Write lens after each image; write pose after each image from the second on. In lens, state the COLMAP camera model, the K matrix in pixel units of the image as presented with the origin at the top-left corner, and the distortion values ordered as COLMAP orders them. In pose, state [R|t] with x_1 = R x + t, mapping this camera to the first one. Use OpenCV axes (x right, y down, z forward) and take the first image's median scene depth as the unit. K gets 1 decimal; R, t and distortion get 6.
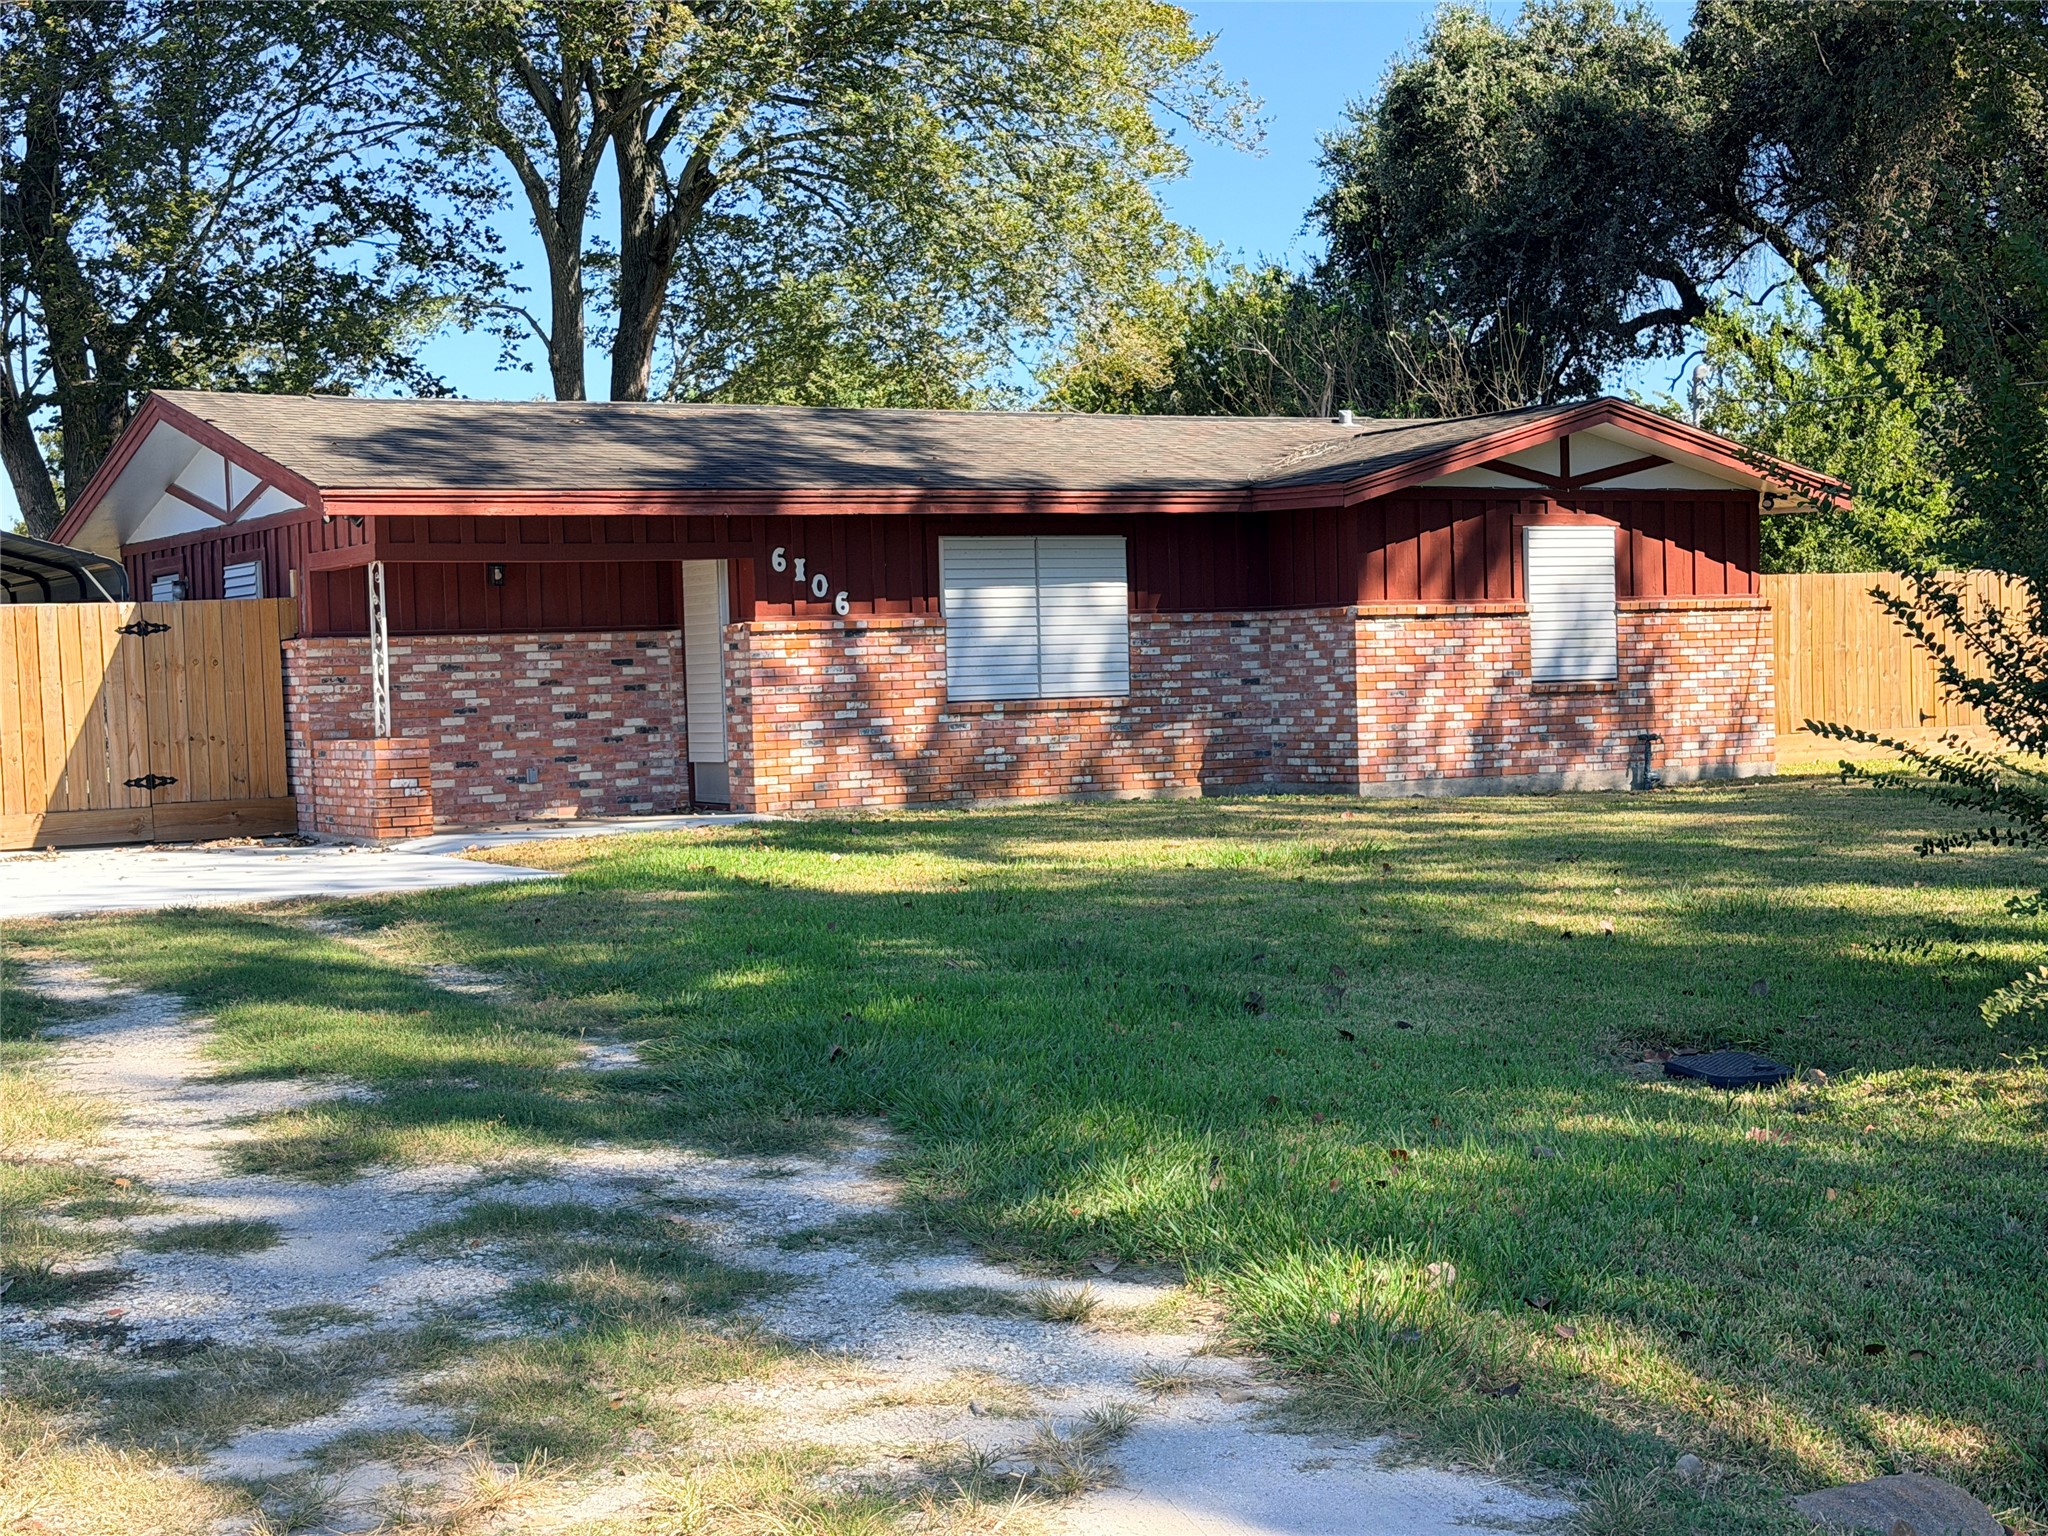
lens RADIAL K [[2887.4, 0, 1035.8], [0, 2887.4, 780.1], [0, 0, 1]] dist [0.125165, 0.000000]
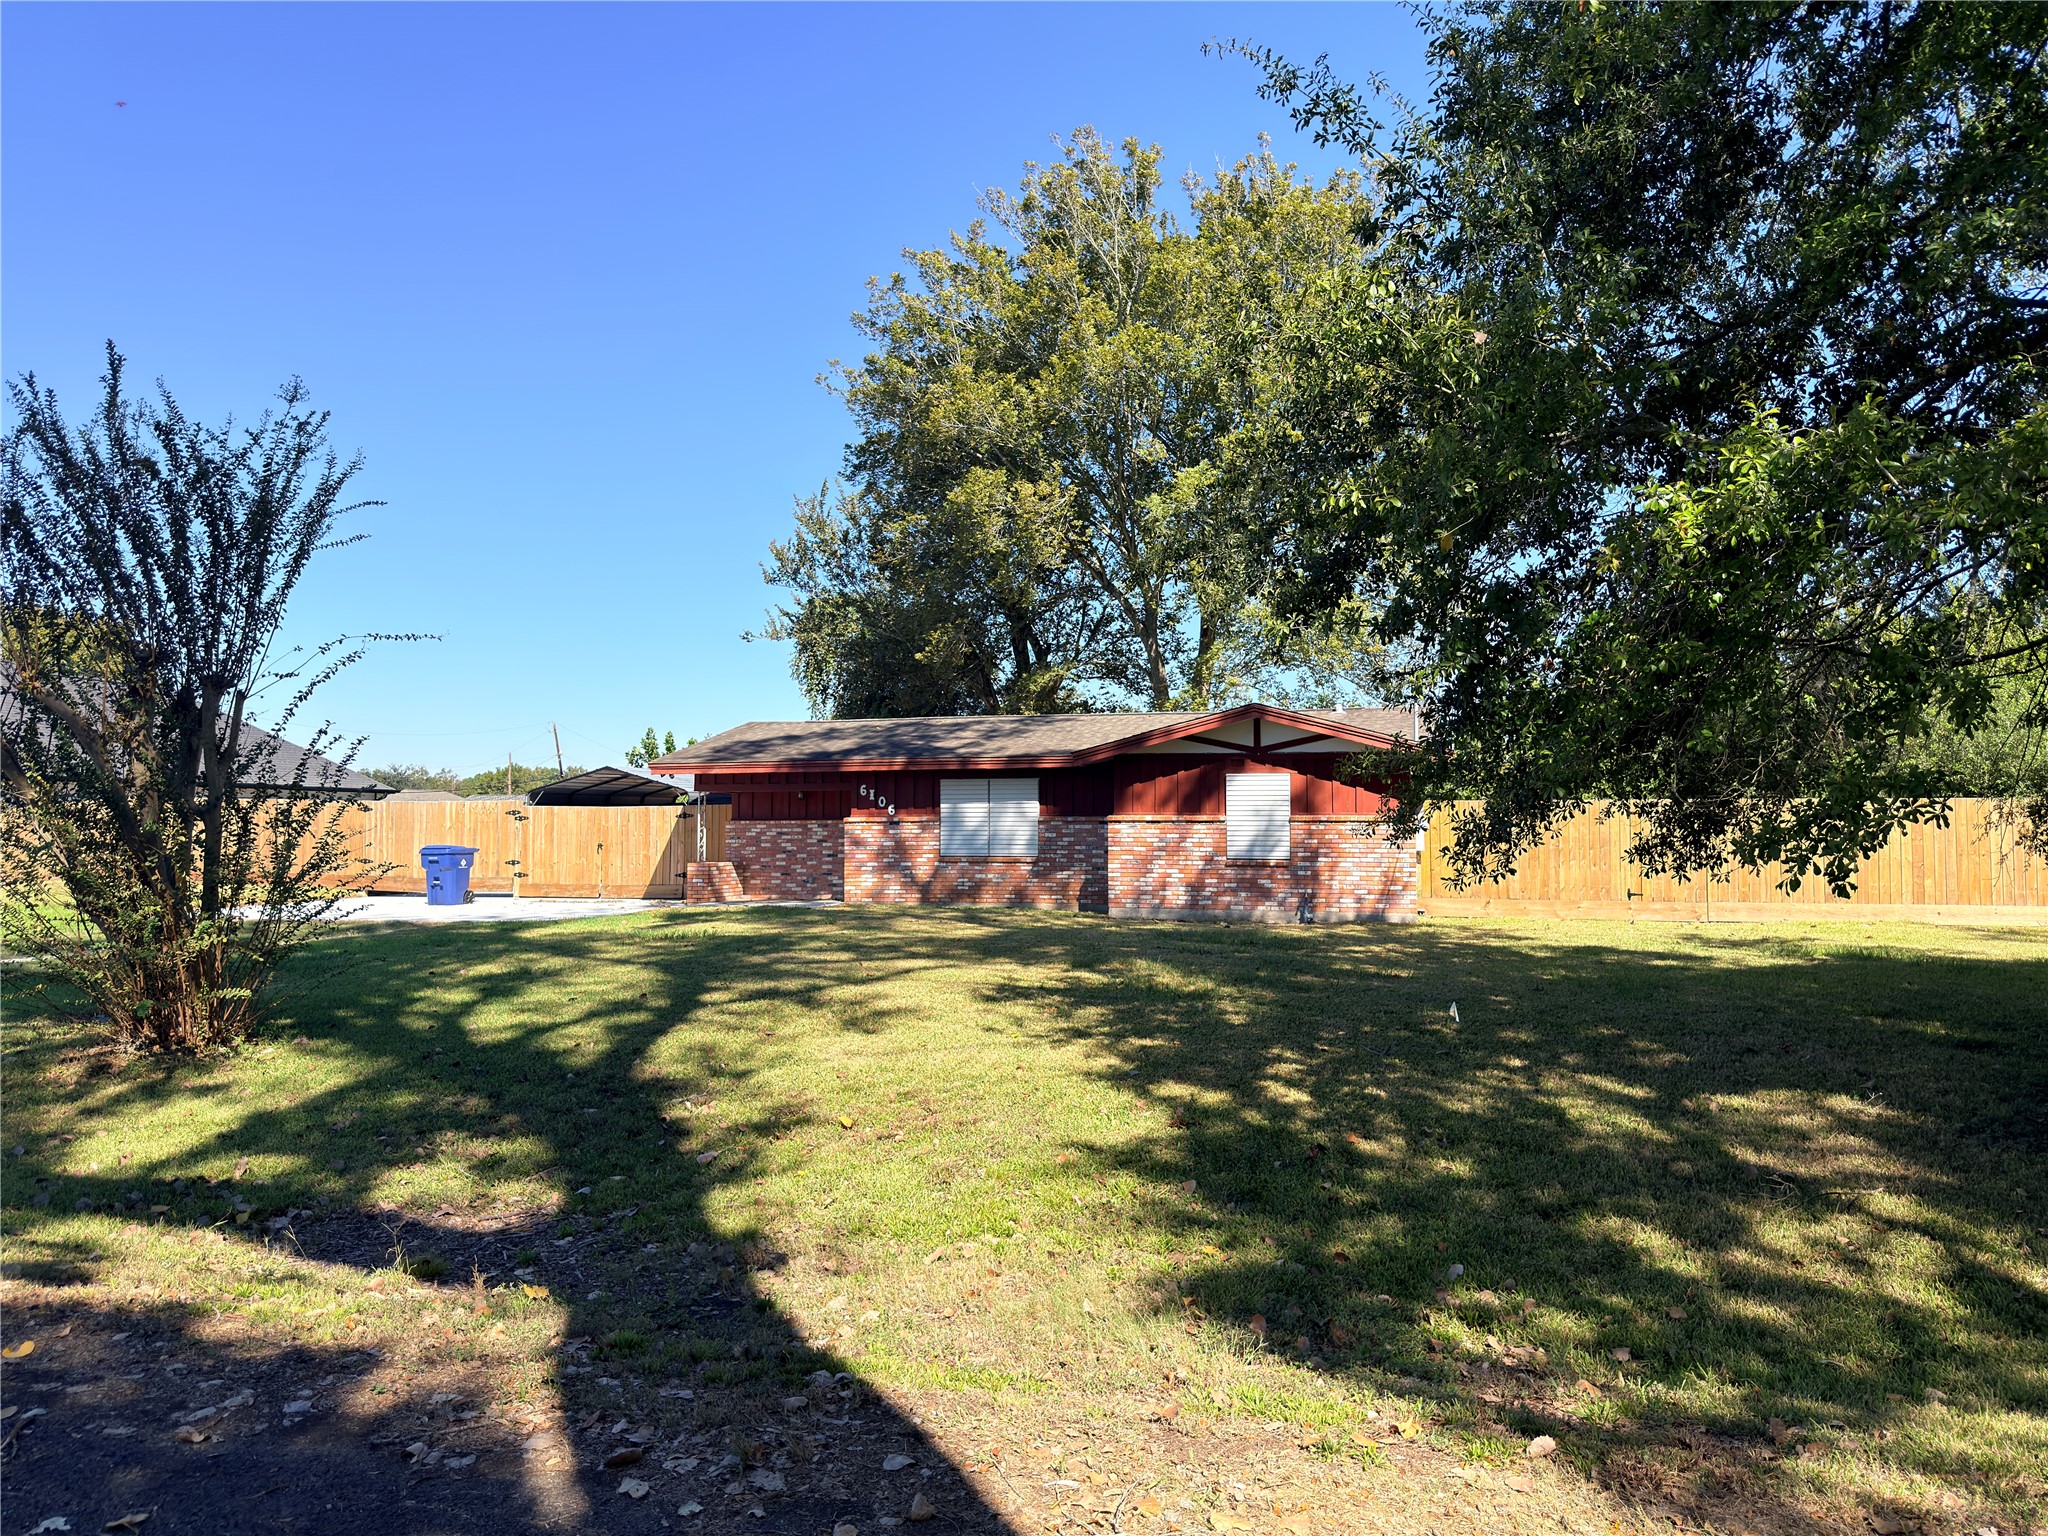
lens RADIAL K [[1443.3, 0, 1027.7], [0, 1443.3, 765.9], [0, 0, 1]] dist [0.118964, -0.000840]
pose [[0.702918, -0.000591, -0.711270, 0.754810], [-0.047619, 0.997717, -0.047888, -0.044305], [0.709675, 0.067531, 0.701285, 0.279742]]
